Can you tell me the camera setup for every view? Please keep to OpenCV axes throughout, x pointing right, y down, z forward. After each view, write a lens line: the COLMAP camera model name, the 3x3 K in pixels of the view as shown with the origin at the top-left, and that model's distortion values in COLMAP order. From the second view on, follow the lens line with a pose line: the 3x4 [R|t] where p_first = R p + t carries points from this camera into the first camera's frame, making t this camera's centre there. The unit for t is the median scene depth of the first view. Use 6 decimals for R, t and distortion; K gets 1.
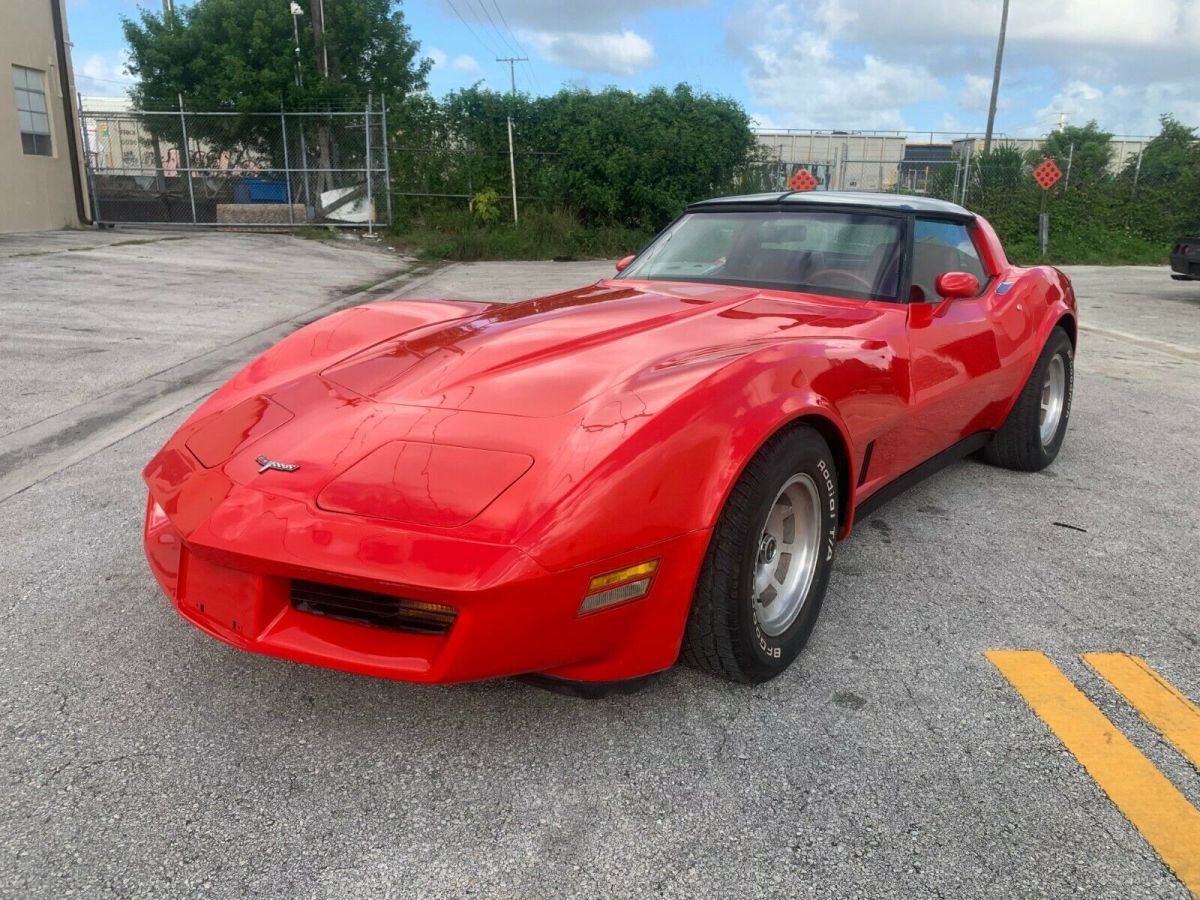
lens RADIAL K [[921.8, 0, 594.3], [0, 921.8, 448.6], [0, 0, 1]] dist [0.006199, 0.006969]
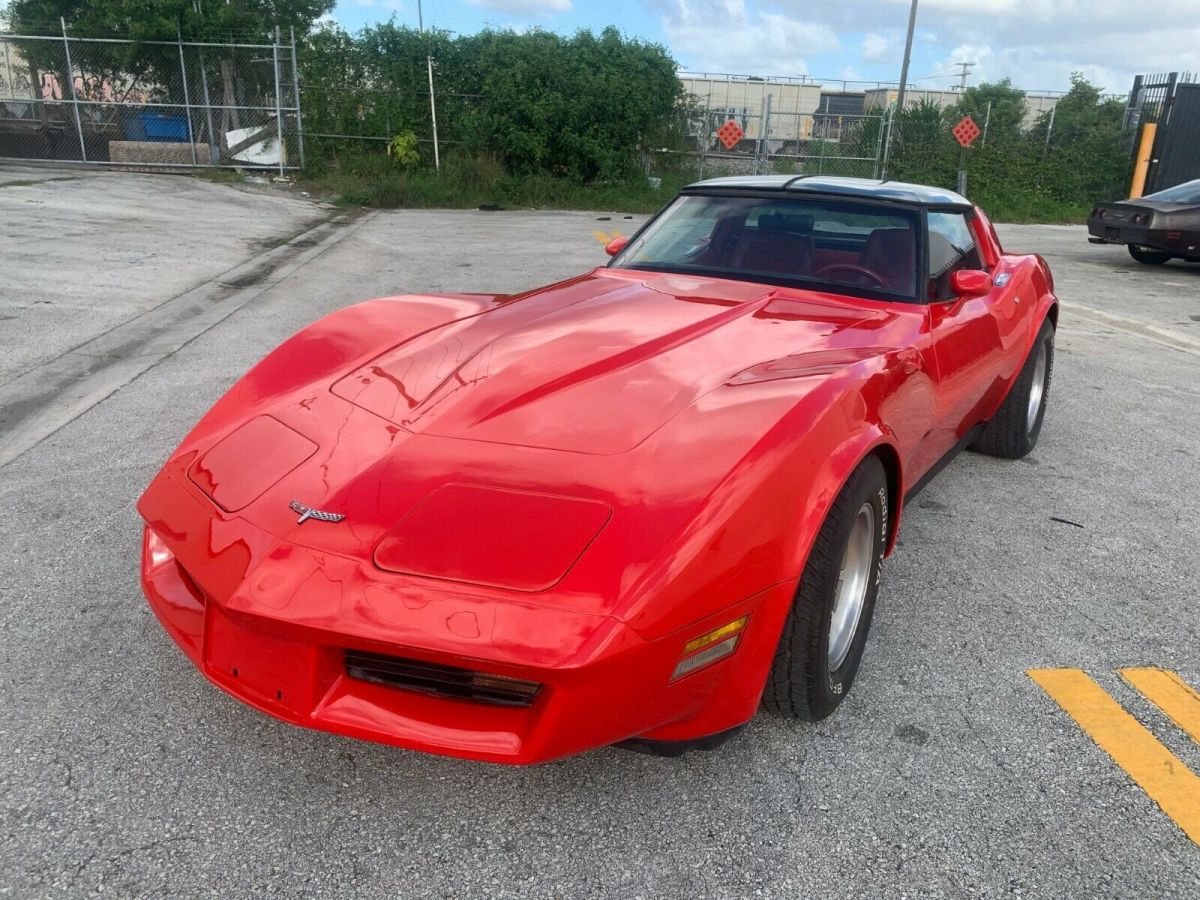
lens RADIAL K [[920.5, 0, 602.7], [0, 920.5, 454.3], [0, 0, 1]] dist [0.007594, 0.005229]
pose [[0.994506, -0.011618, 0.104036, -0.018458], [0.004750, 0.997807, 0.066020, -0.011212], [-0.104574, -0.065163, 0.992380, 0.009828]]
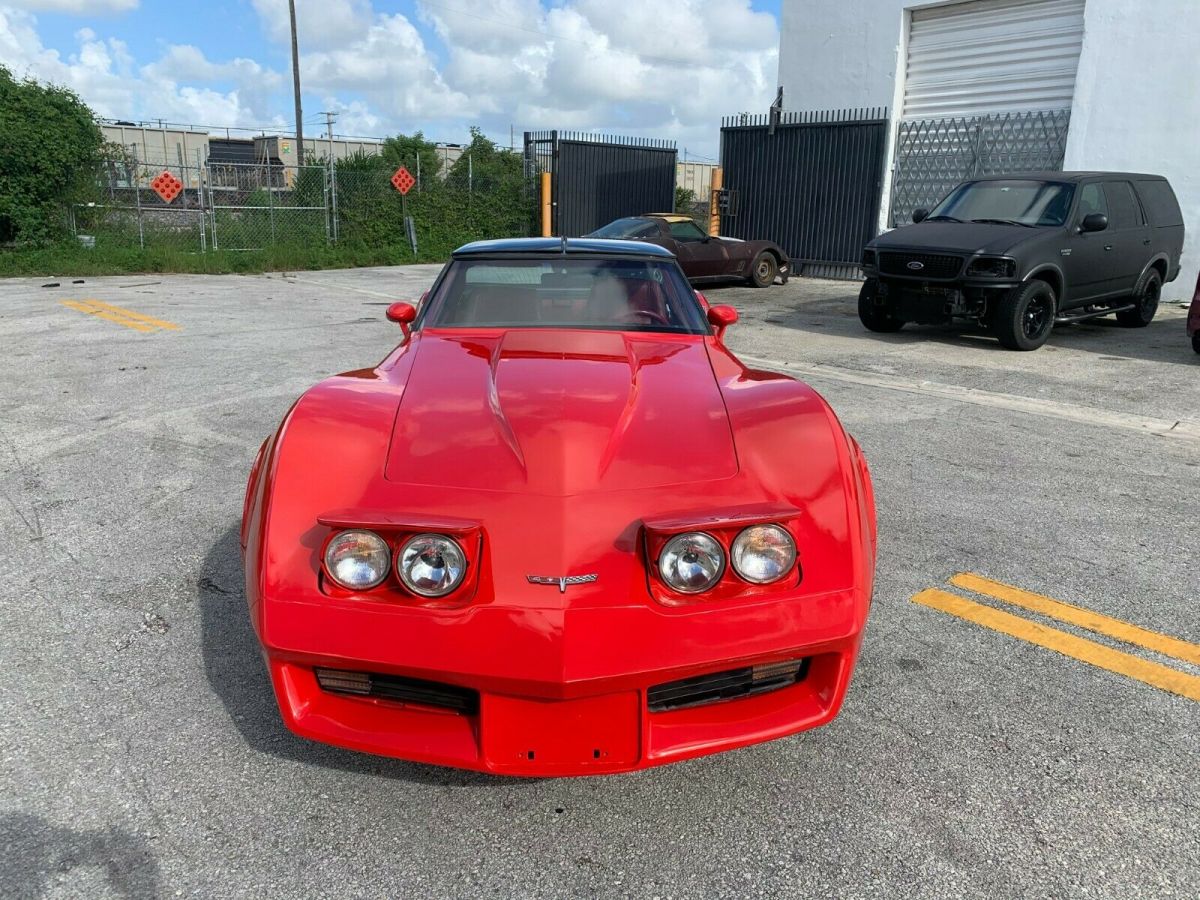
lens RADIAL K [[919.1, 0, 596.5], [0, 919.1, 451.5], [0, 0, 1]] dist [0.015876, -0.000513]
pose [[0.745994, -0.179863, 0.641204, -0.099801], [0.173020, 0.982120, 0.074197, -0.022834], [-0.643084, 0.055590, 0.763775, 0.035621]]
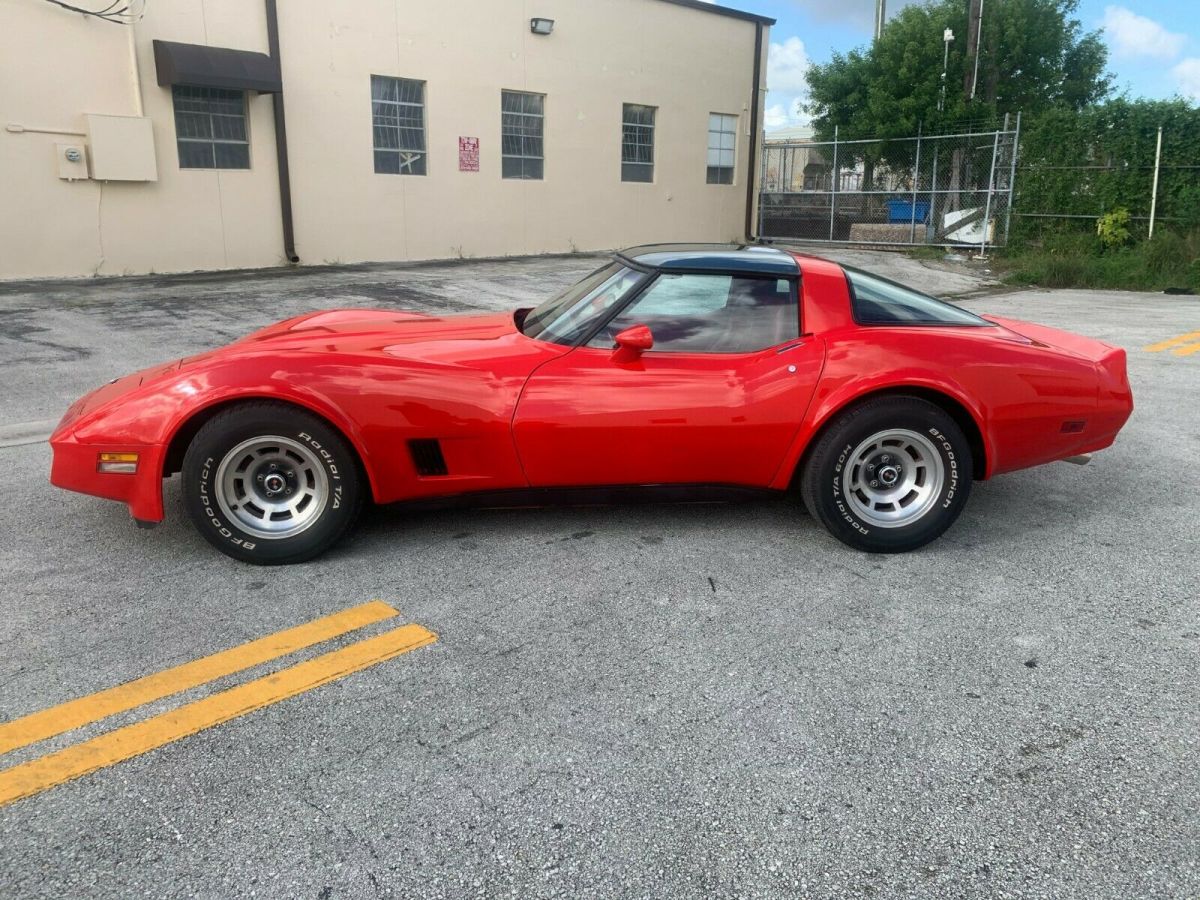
lens RADIAL K [[919.1, 0, 596.5], [0, 919.1, 451.5], [0, 0, 1]] dist [0.015876, -0.000513]
pose [[0.694339, 0.183791, -0.695784, 0.208062], [-0.190361, 0.979306, 0.068717, -0.019378], [0.694015, 0.084738, 0.714957, 0.034527]]
